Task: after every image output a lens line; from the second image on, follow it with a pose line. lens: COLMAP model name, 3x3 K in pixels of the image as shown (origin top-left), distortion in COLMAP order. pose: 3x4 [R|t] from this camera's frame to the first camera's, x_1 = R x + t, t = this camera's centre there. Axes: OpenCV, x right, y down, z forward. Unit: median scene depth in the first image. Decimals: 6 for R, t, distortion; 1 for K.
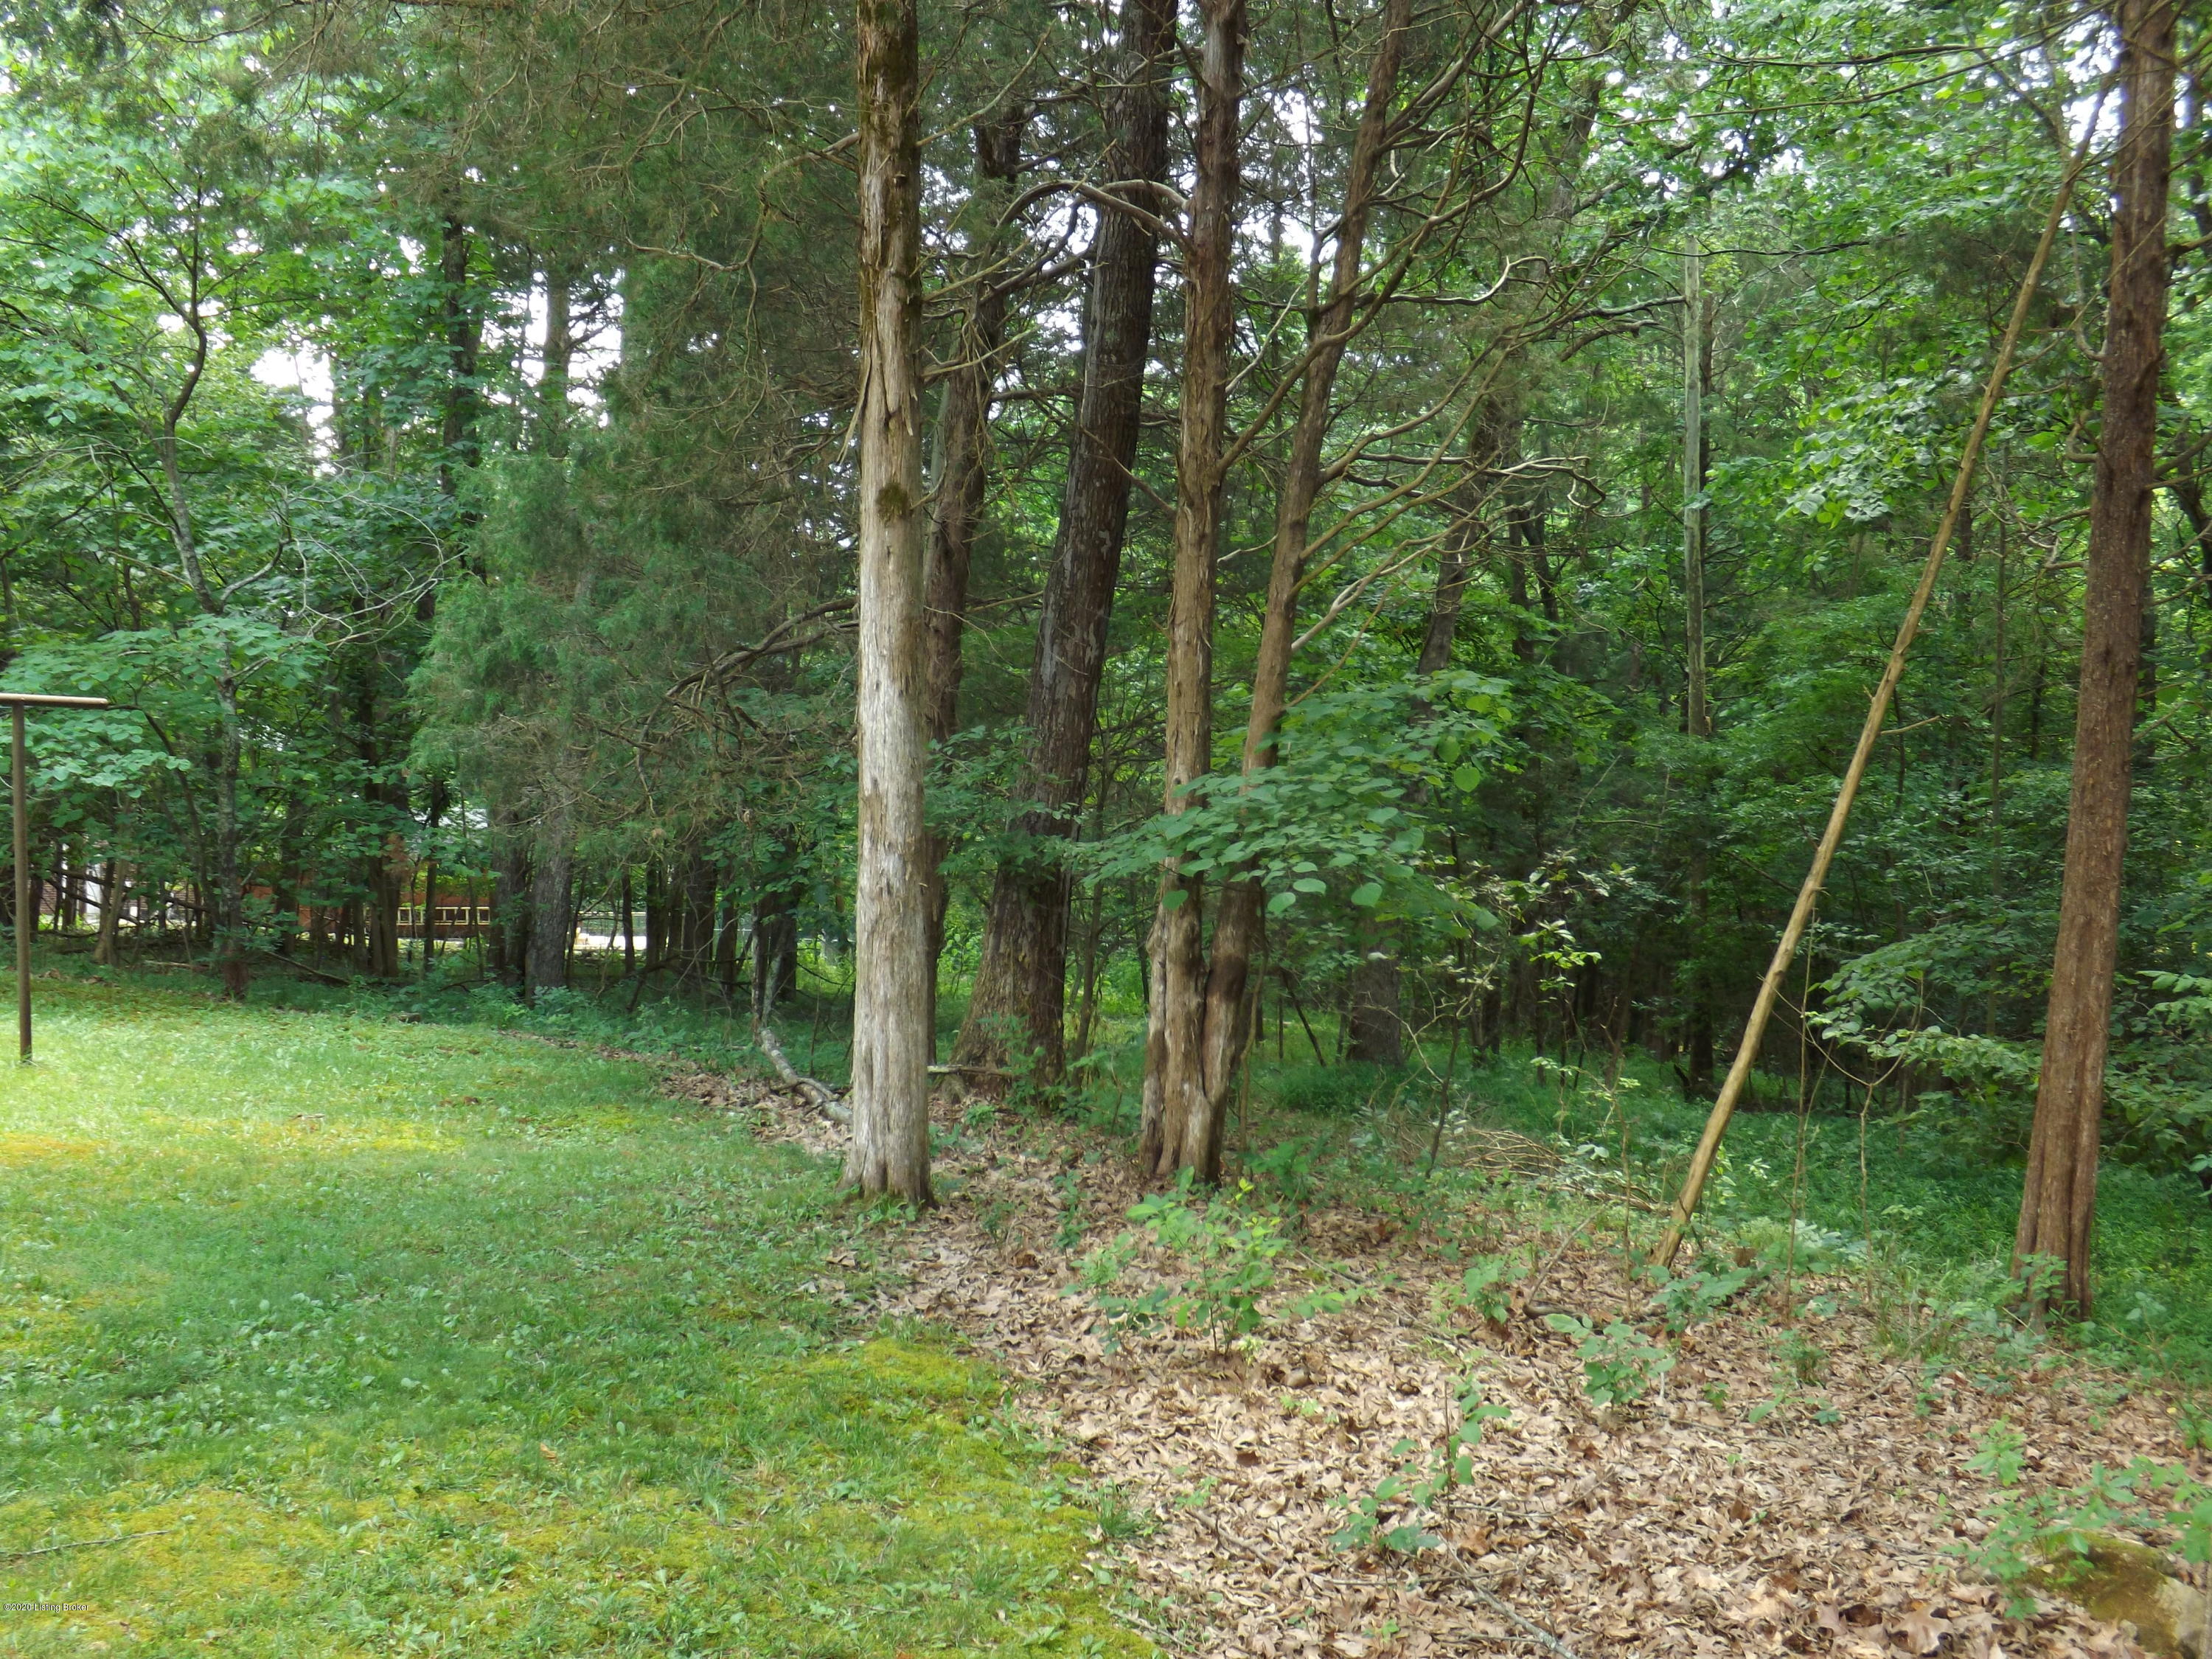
lens RADIAL K [[2150.2, 0, 1106.0], [0, 2150.2, 829.5], [0, 0, 1]] dist [-0.063099, 0.015070]
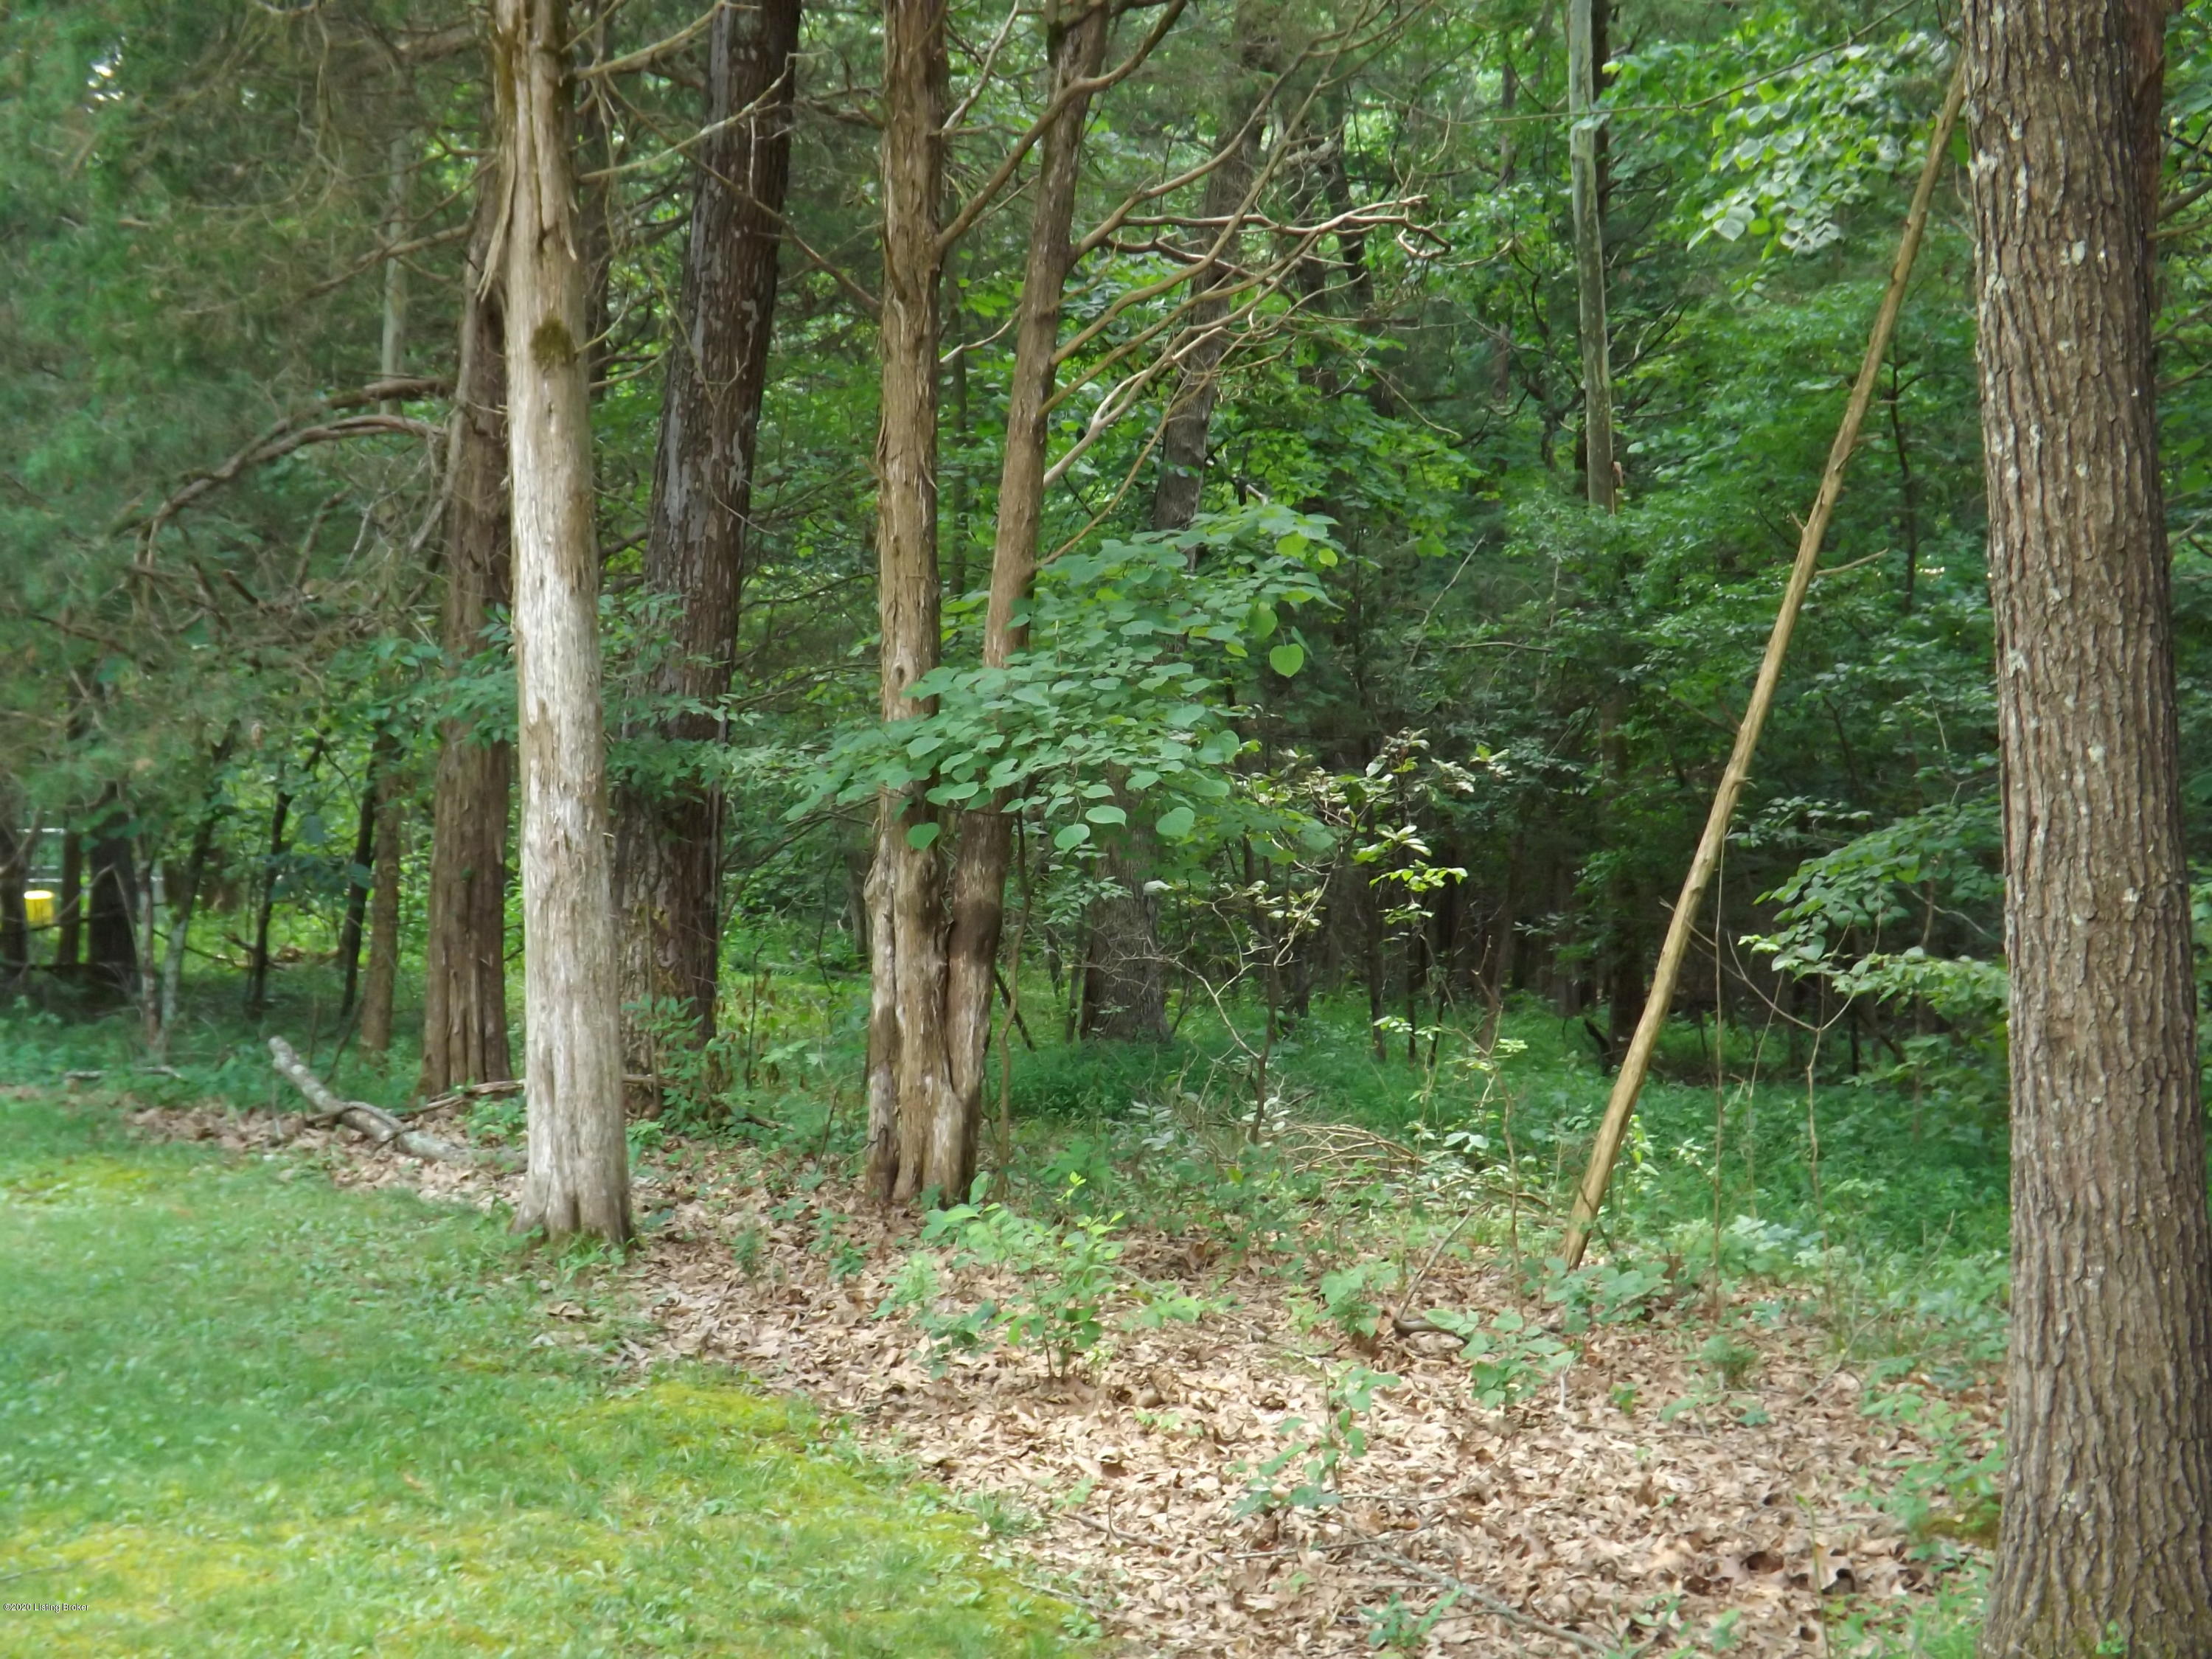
lens RADIAL K [[3537.9, 0, 1106.0], [0, 3537.9, 829.5], [0, 0, 1]] dist [0.005370, -0.037544]
pose [[0.990882, -0.047214, 0.126190, -0.069746], [0.041499, 0.998007, 0.047544, -0.030232], [-0.128184, -0.041873, 0.990866, -0.293578]]
